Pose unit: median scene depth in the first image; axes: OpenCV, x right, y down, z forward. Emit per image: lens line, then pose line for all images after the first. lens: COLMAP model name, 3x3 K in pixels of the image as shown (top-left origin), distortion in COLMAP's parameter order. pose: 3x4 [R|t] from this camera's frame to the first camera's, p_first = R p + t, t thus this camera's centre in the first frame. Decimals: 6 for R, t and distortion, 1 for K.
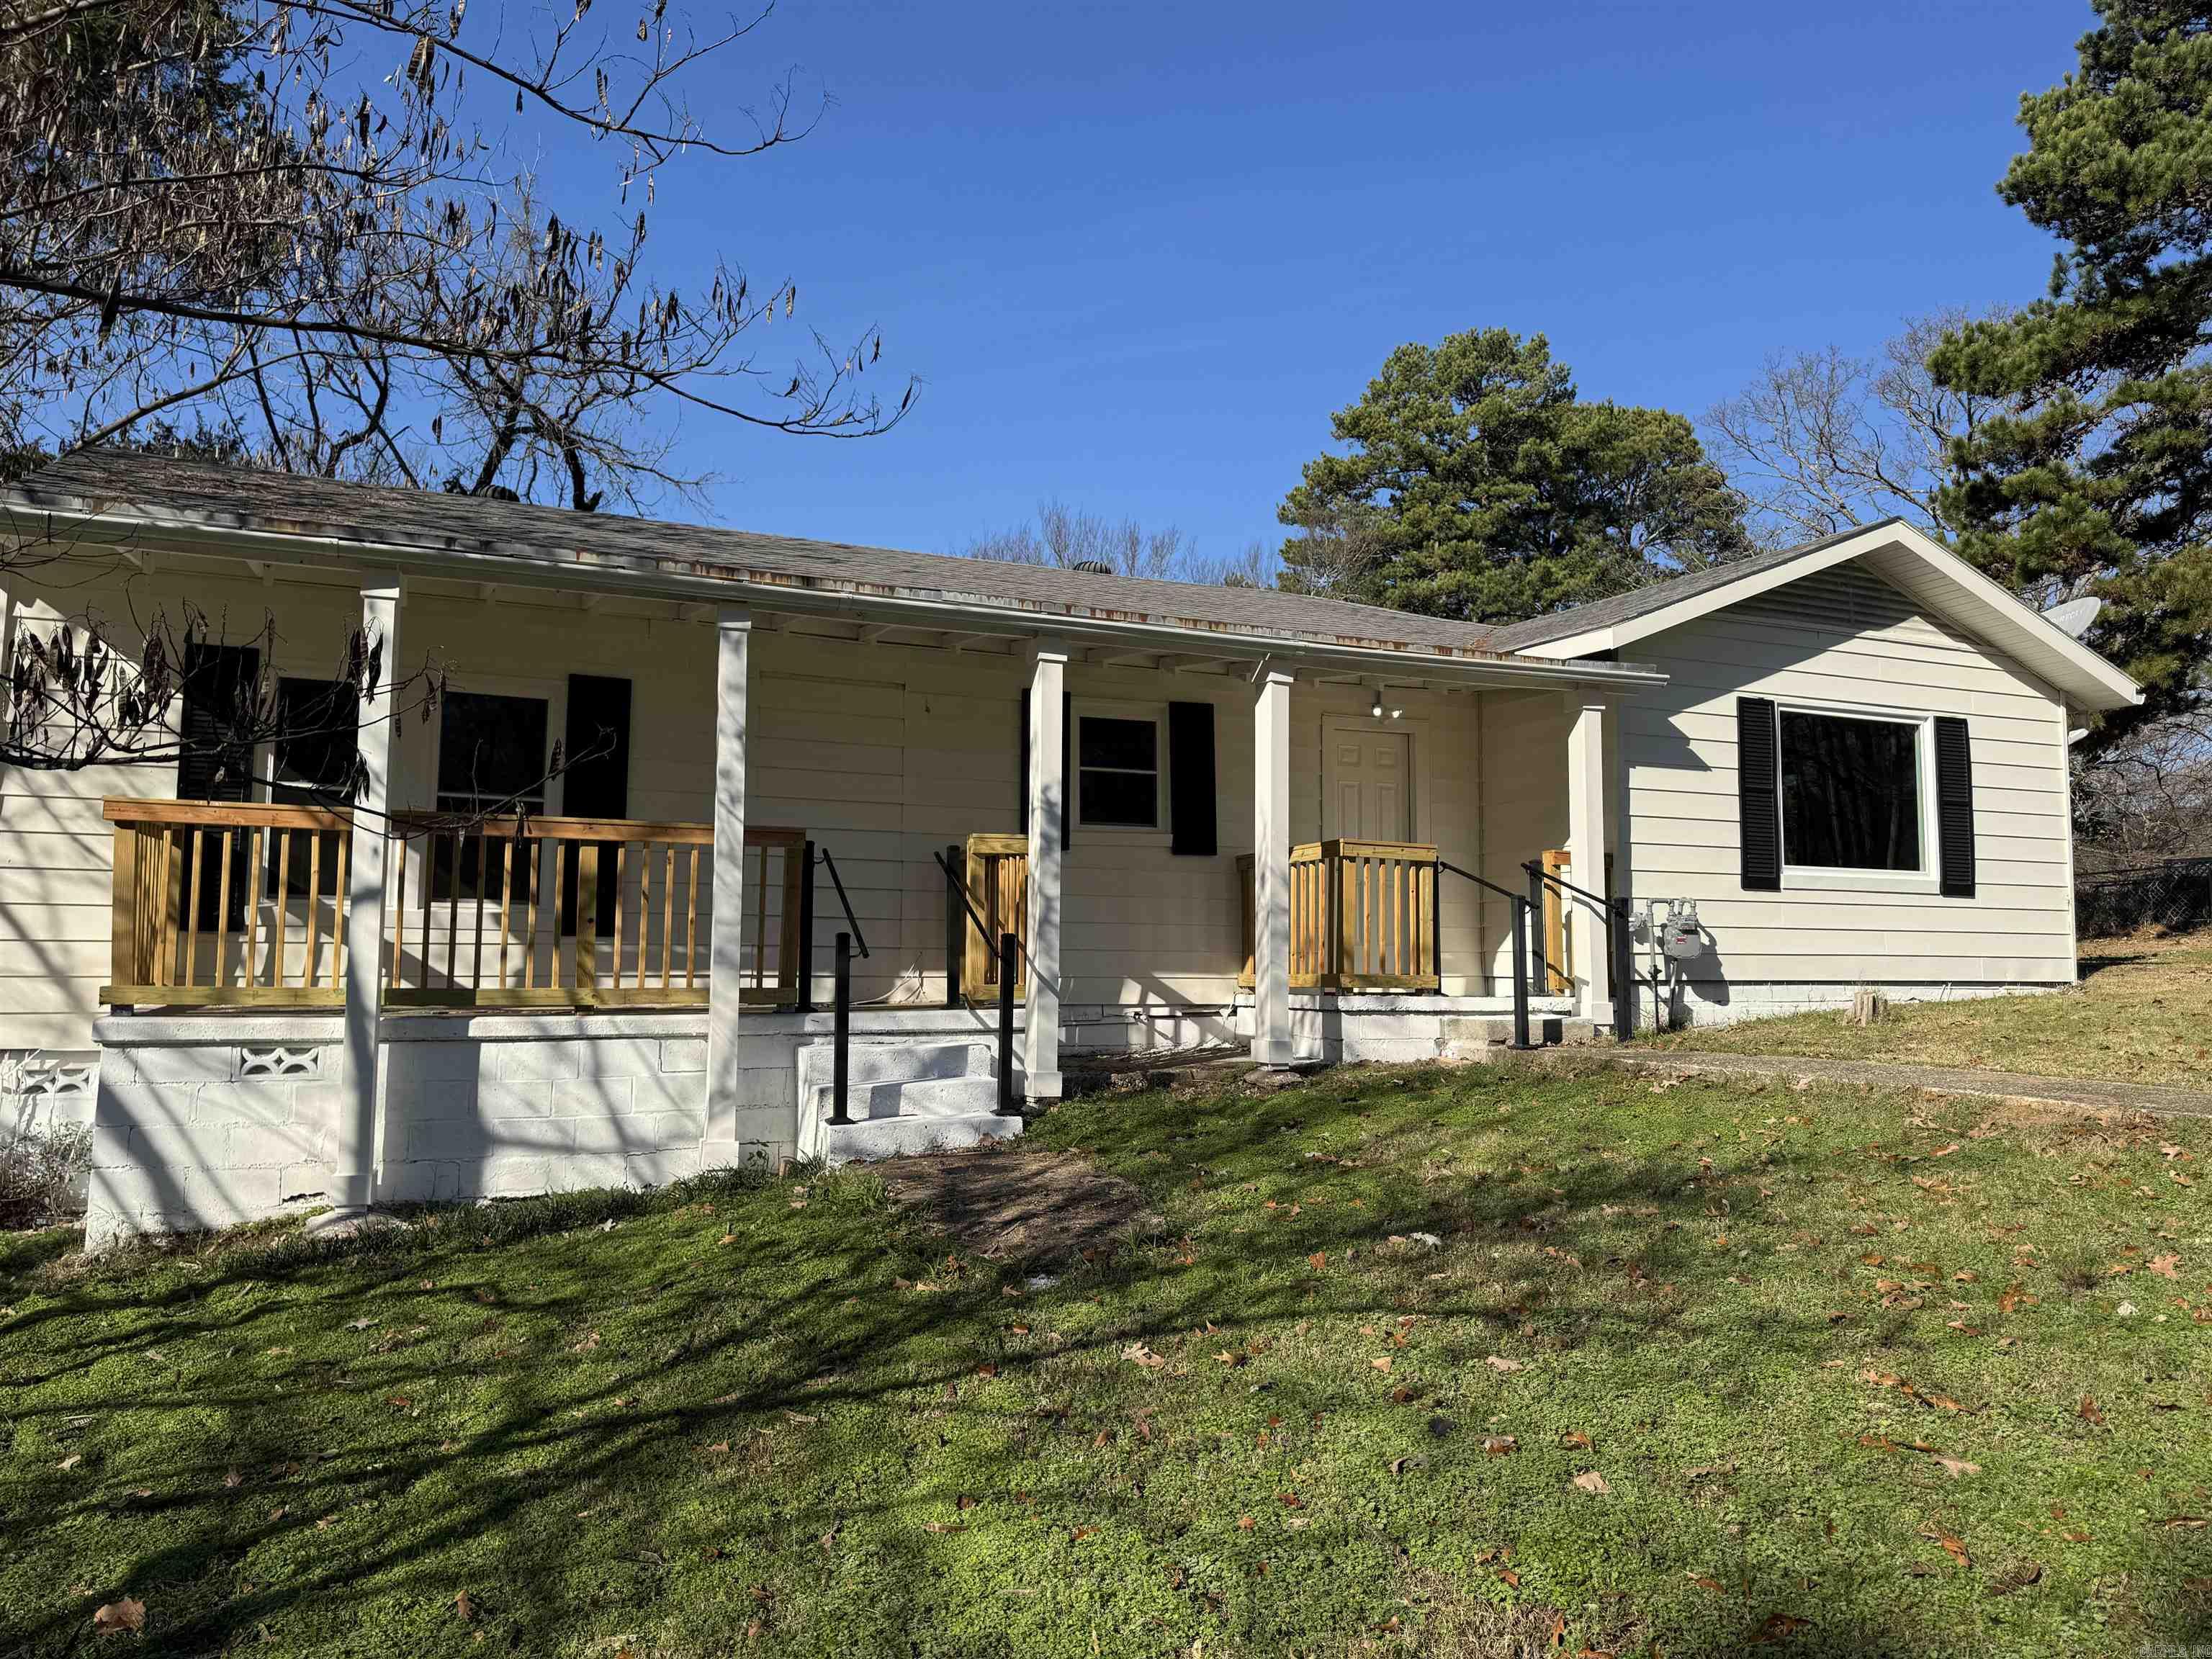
lens RADIAL K [[1552.1, 0, 1106.2], [0, 1552.1, 836.8], [0, 0, 1]] dist [-0.005010, -0.001756]
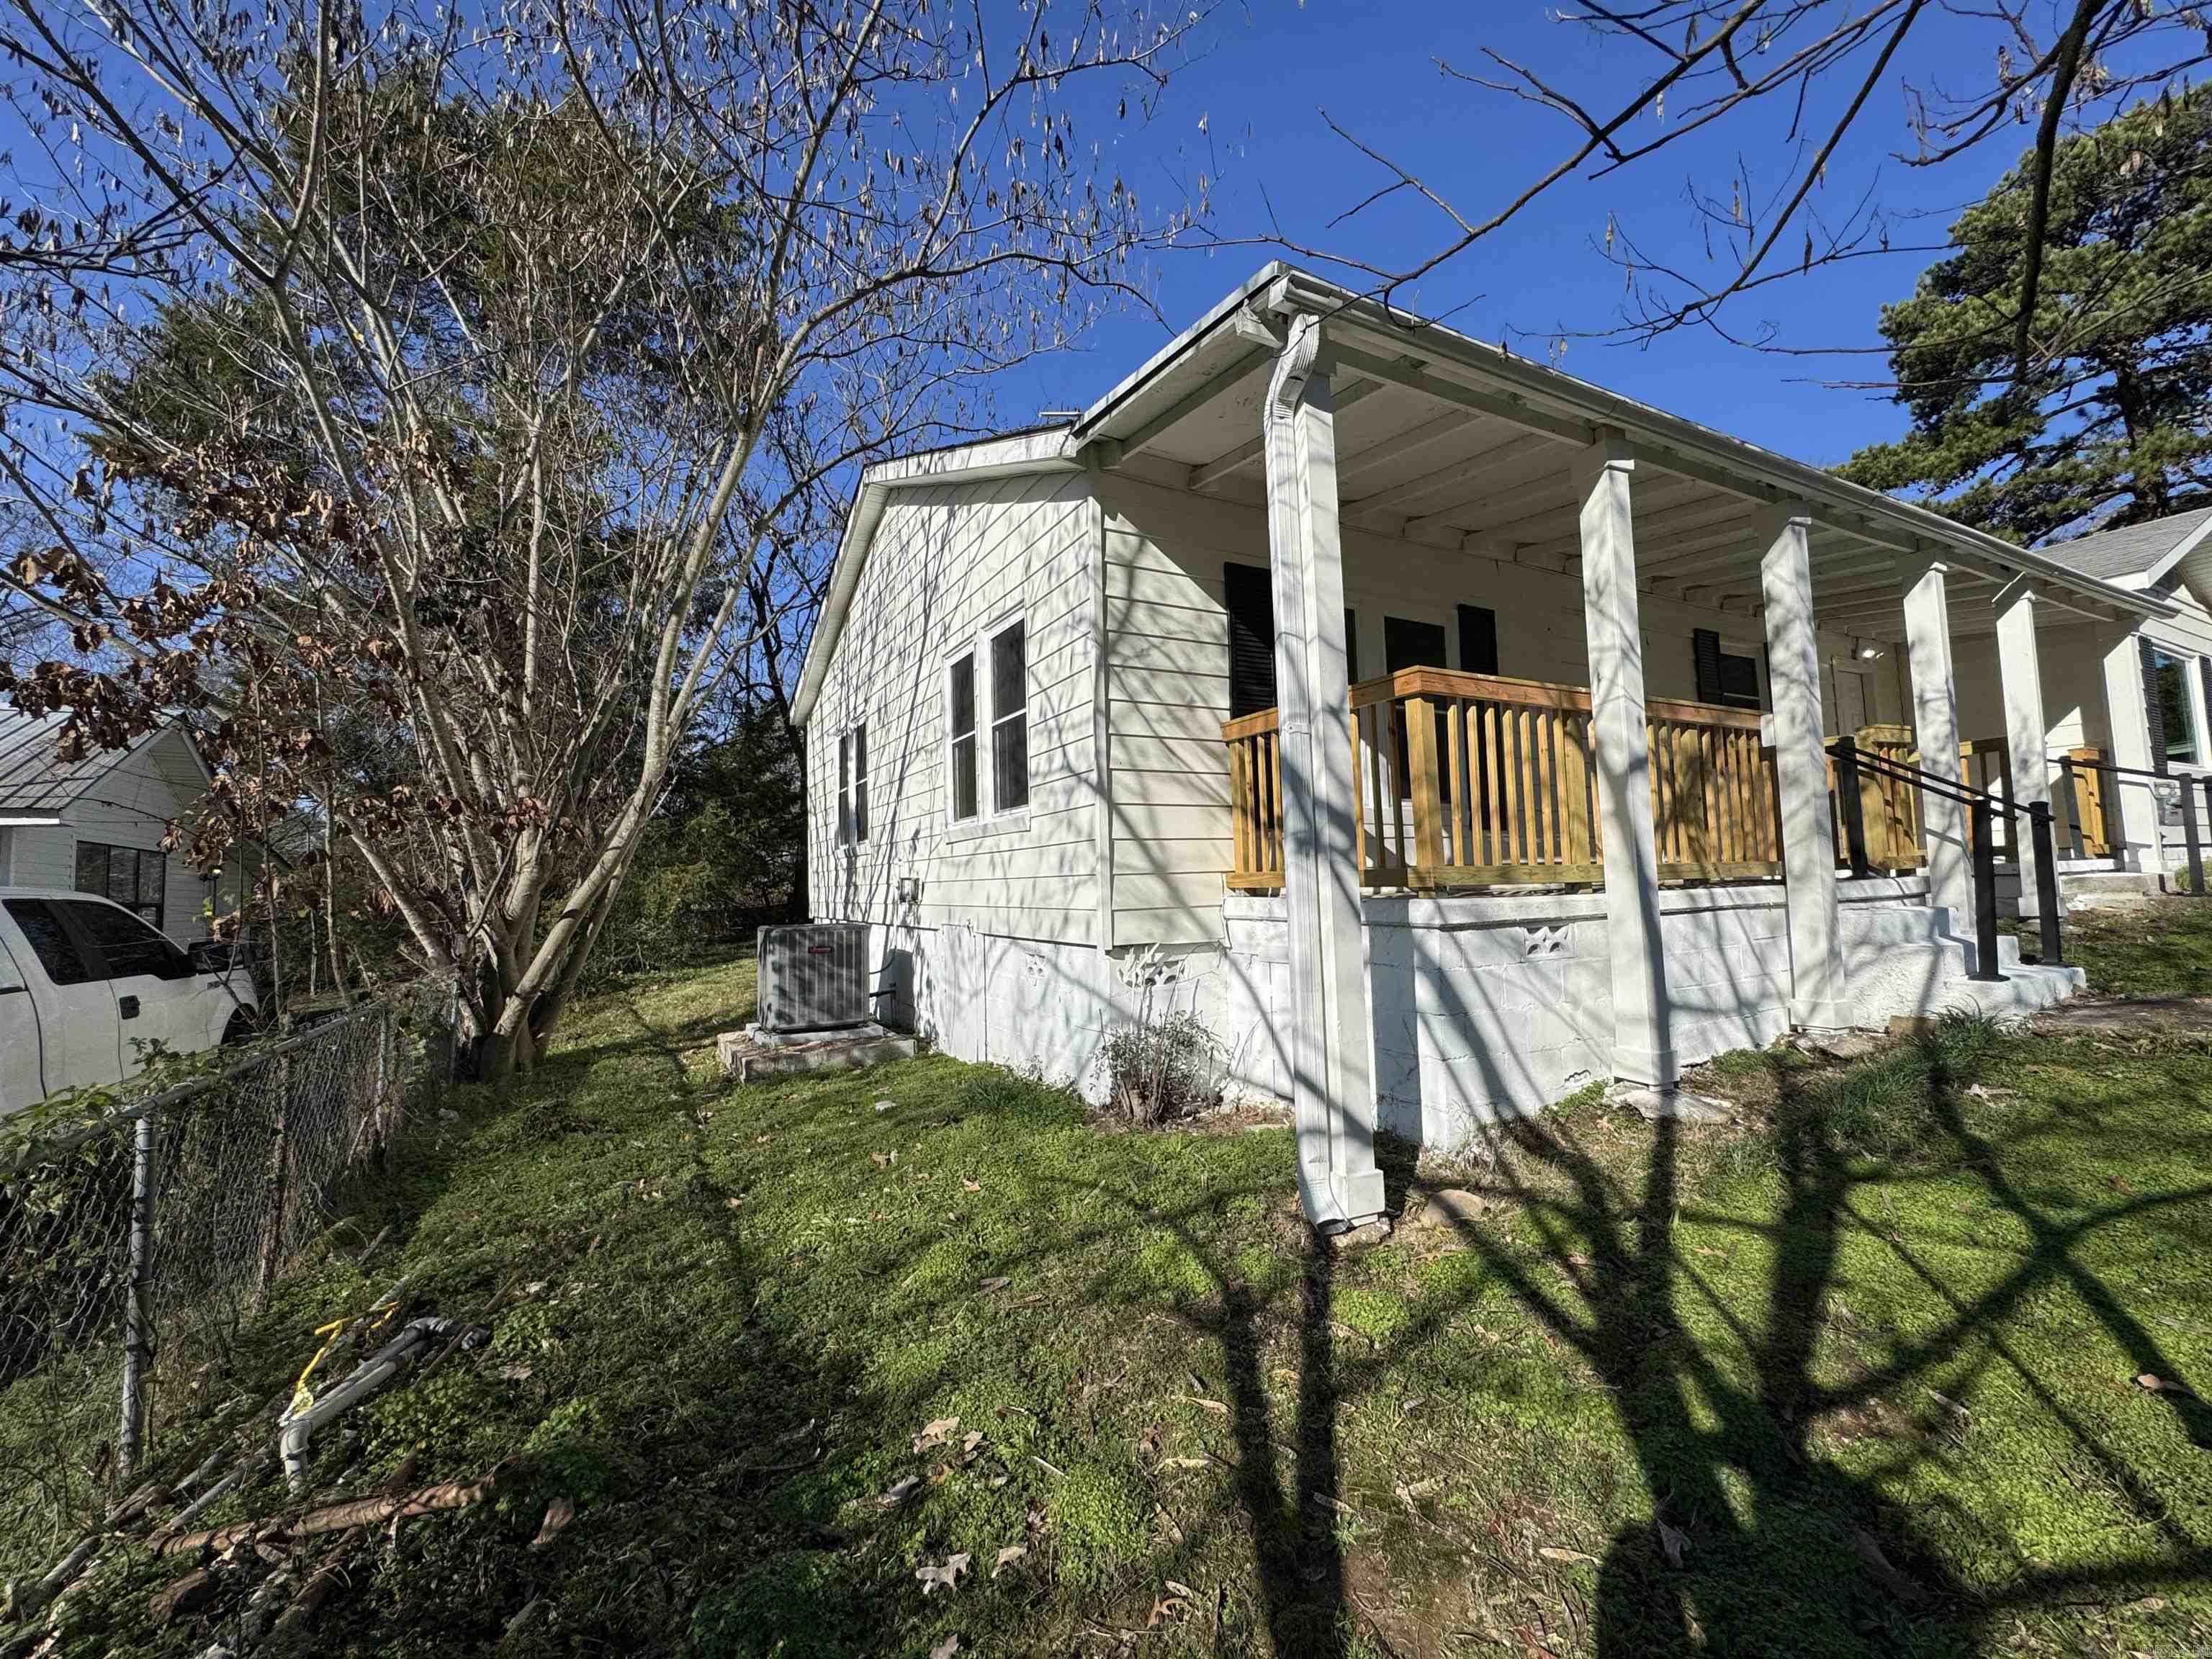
lens RADIAL K [[888.9, 0, 1105.2], [0, 888.9, 817.2], [0, 0, 1]] dist [-0.000097, 0.000003]
pose [[0.997635, -0.032197, 0.060734, -0.763952], [0.032286, 0.999479, -0.000483, 0.053268], [-0.060687, 0.002443, 0.998154, 0.412577]]
